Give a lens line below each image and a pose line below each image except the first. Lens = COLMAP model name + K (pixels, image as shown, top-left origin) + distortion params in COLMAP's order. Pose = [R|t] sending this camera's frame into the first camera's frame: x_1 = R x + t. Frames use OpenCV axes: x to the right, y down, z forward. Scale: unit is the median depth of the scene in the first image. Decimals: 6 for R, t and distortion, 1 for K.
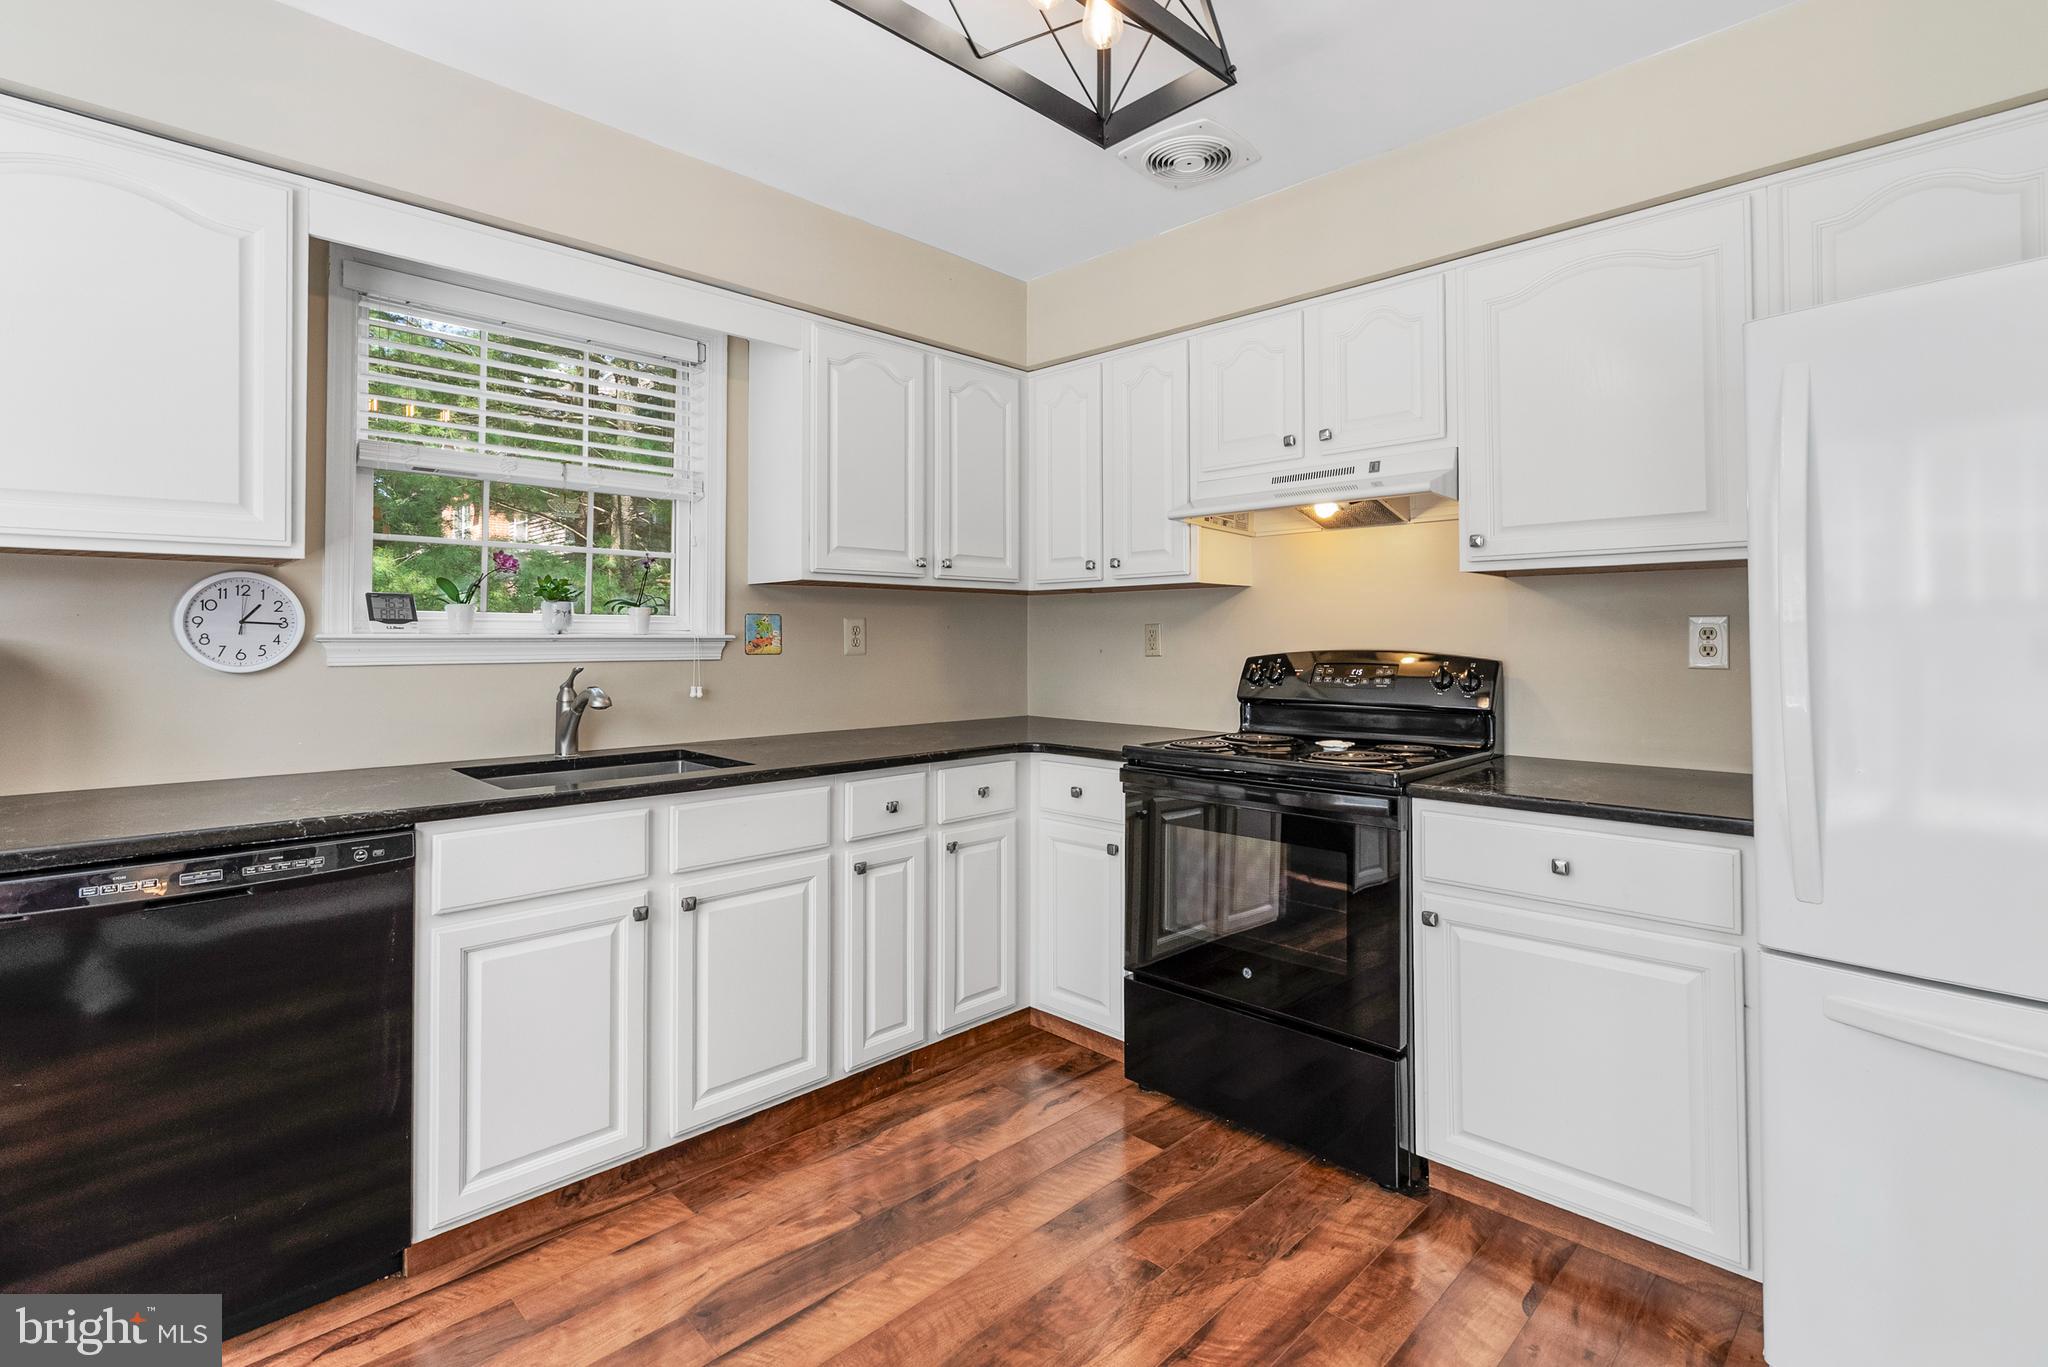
lens RADIAL K [[955.5, 0, 1034.2], [0, 955.5, 622.8], [0, 0, 1]] dist [-0.005468, 0.003267]
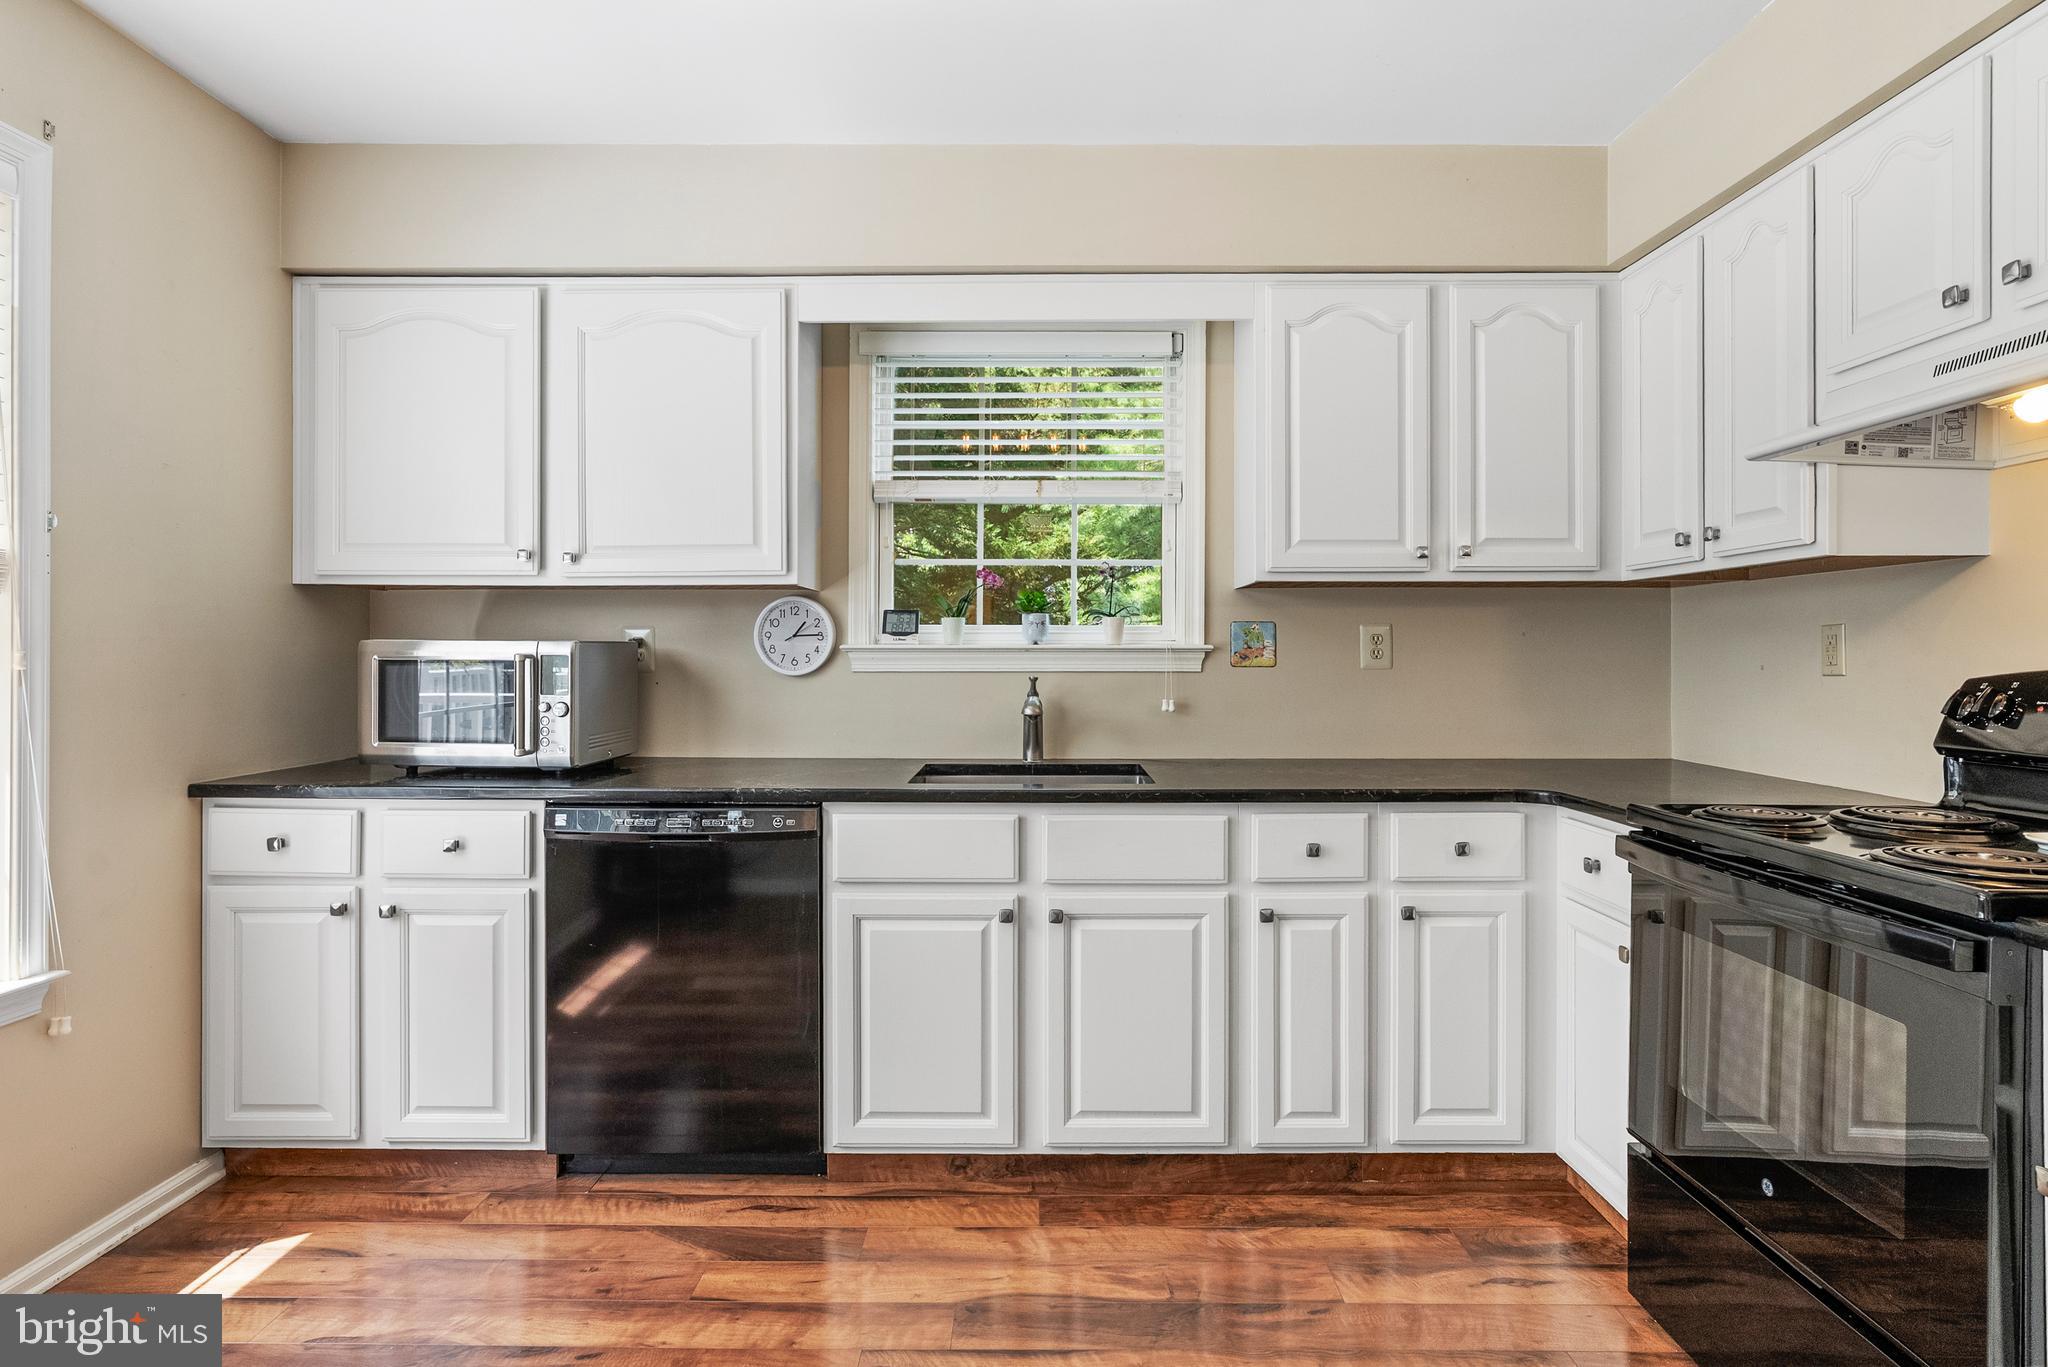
lens RADIAL K [[1101.9, 0, 1043.9], [0, 1101.9, 651.4], [0, 0, 1]] dist [-0.006911, 0.004440]
pose [[0.705761, -0.002112, -0.708447, 0.375828], [0.011190, 0.999904, 0.008166, 0.009920], [0.708361, -0.013691, 0.705717, 0.165009]]
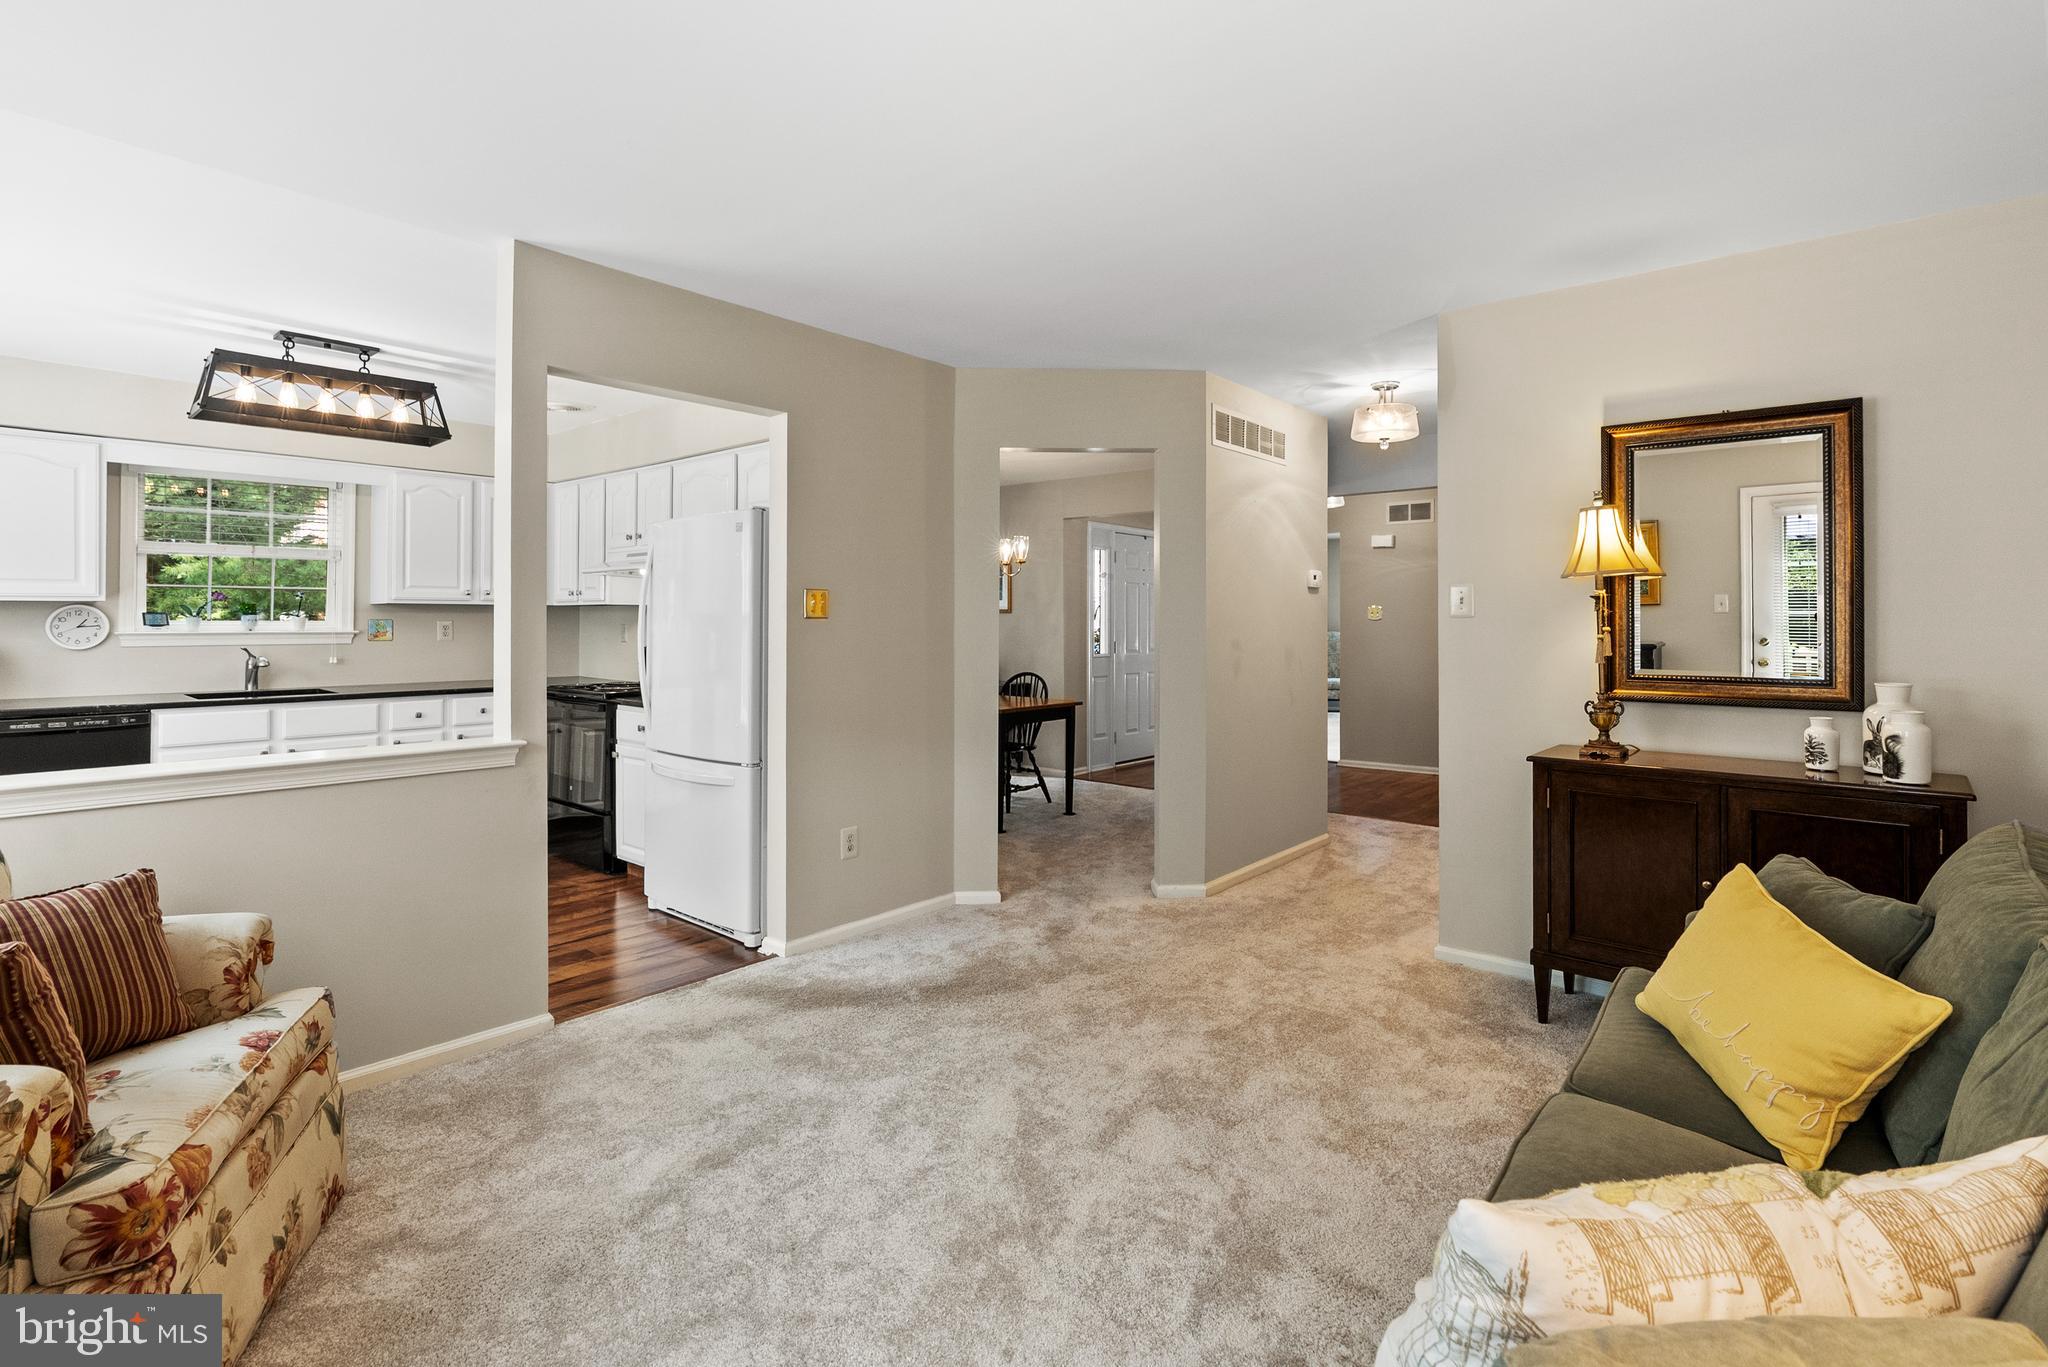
lens RADIAL K [[955.5, 0, 1029.1], [0, 955.5, 618.0], [0, 0, 1]] dist [-0.005468, 0.003267]
pose [[0.997664, 0.003498, 0.068226, 1.056188], [-0.004427, 0.999899, 0.013470, -0.052591], [-0.068172, -0.013740, 0.997579, -1.177215]]
